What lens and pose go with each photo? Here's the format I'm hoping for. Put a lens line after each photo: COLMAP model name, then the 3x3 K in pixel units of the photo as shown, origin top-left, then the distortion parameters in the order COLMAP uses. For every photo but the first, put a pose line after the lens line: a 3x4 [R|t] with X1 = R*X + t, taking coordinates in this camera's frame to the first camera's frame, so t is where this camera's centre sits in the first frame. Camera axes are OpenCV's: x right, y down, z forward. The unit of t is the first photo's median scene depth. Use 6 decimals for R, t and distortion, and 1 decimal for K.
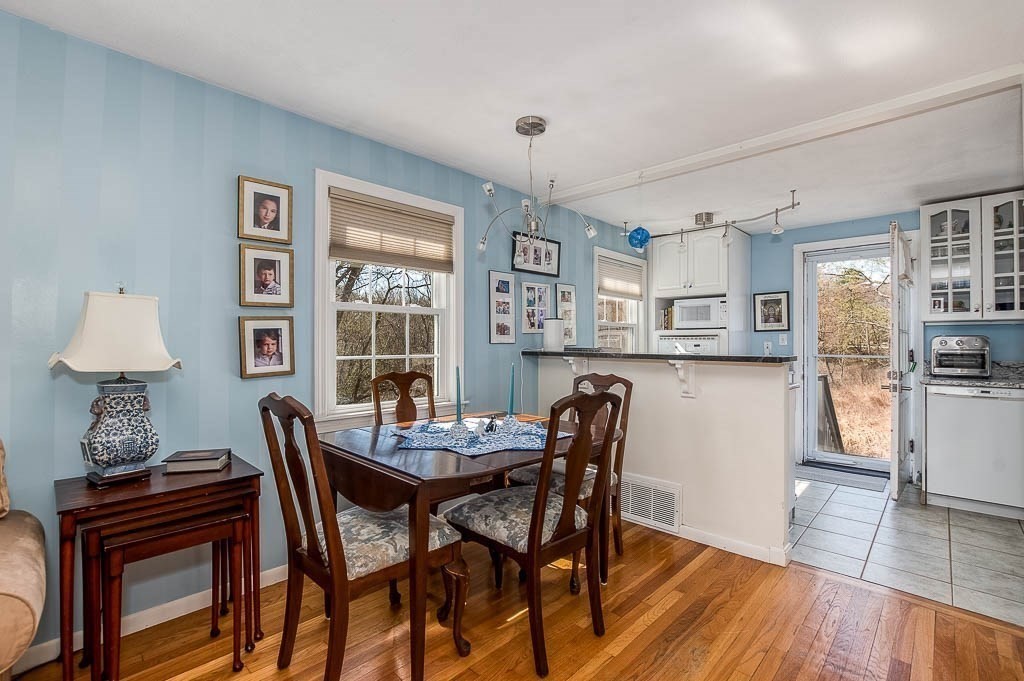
lens RADIAL K [[452.0, 0, 512.6], [0, 452.0, 336.6], [0, 0, 1]] dist [-0.020388, 0.000341]
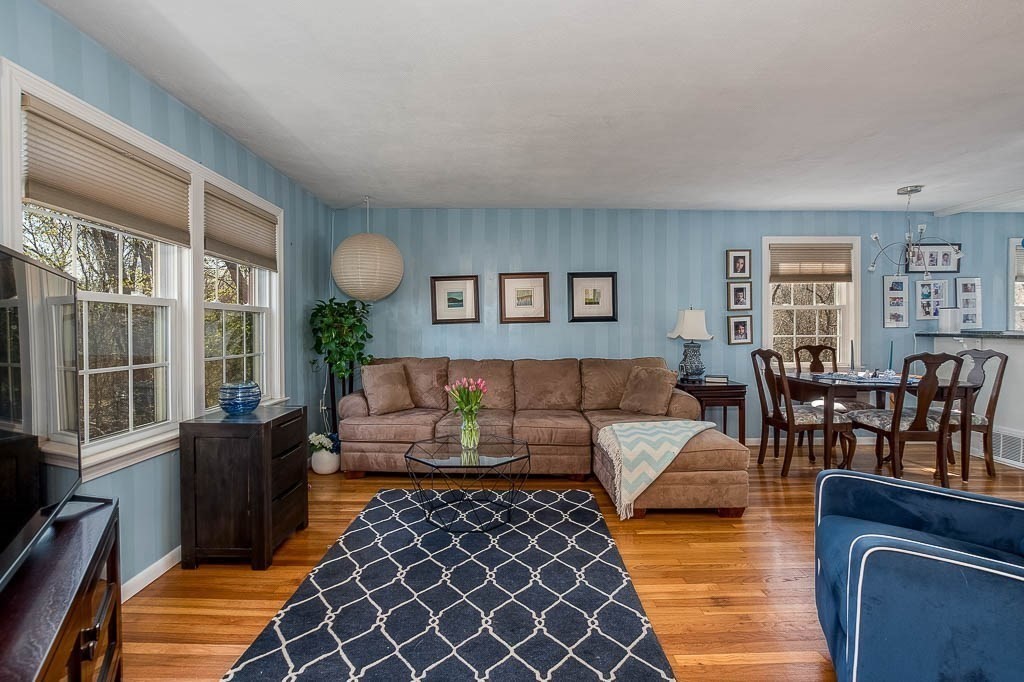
lens RADIAL K [[452.0, 0, 512.6], [0, 452.0, 337.1], [0, 0, 1]] dist [-0.020388, 0.000341]
pose [[0.698508, 0.009141, -0.715544, 0.165141], [0.016675, 0.999439, 0.029047, -0.018870], [0.715408, -0.032221, 0.697964, -0.972436]]
